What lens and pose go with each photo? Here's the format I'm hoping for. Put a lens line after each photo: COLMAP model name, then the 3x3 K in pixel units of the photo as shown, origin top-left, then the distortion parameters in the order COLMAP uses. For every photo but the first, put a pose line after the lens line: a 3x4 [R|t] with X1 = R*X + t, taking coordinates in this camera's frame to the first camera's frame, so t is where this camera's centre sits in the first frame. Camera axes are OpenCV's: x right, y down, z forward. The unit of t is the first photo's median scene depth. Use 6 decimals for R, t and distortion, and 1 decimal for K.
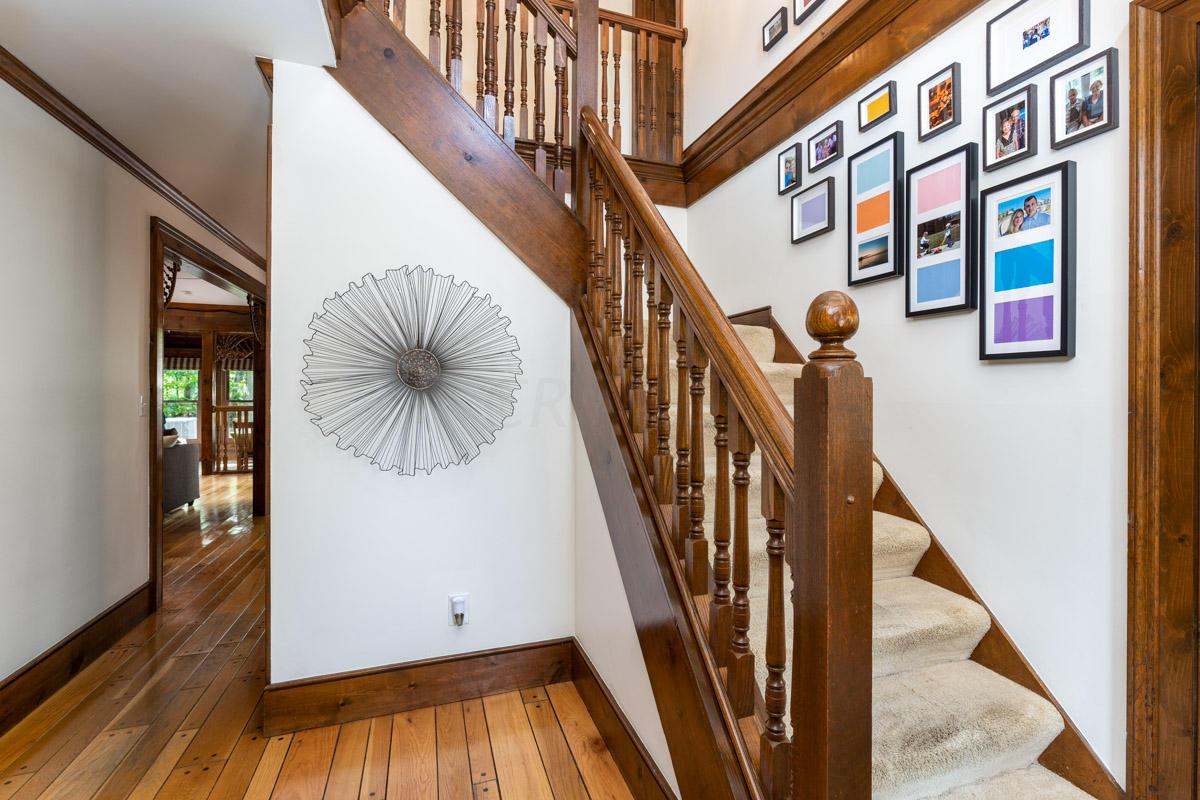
lens RADIAL K [[553.6, 0, 597.1], [0, 553.6, 390.8], [0, 0, 1]] dist [-0.003859, 0.000039]
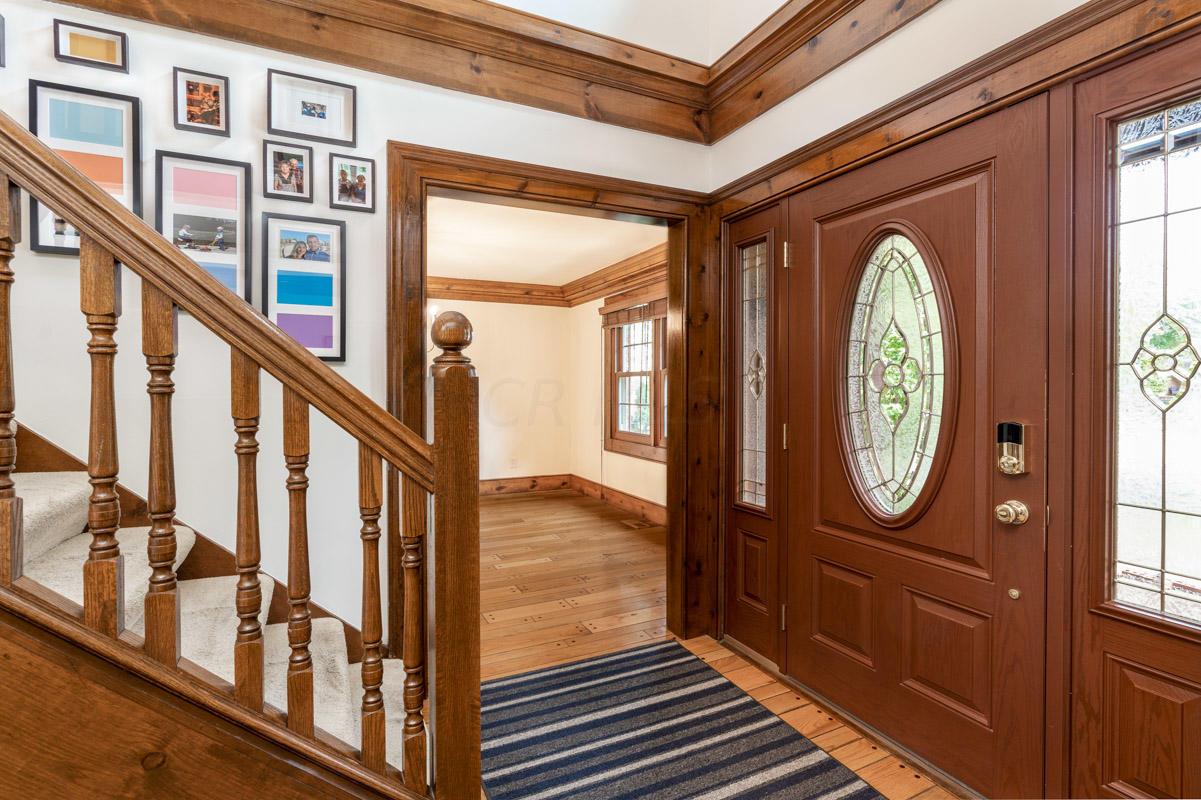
lens RADIAL K [[554.0, 0, 594.4], [0, 554.0, 392.2], [0, 0, 1]] dist [-0.003859, 0.000039]
pose [[-0.082958, -0.012427, 0.996476, -0.521991], [0.008146, 0.999880, 0.013148, 0.000554], [-0.996520, 0.009208, -0.082846, 0.432397]]
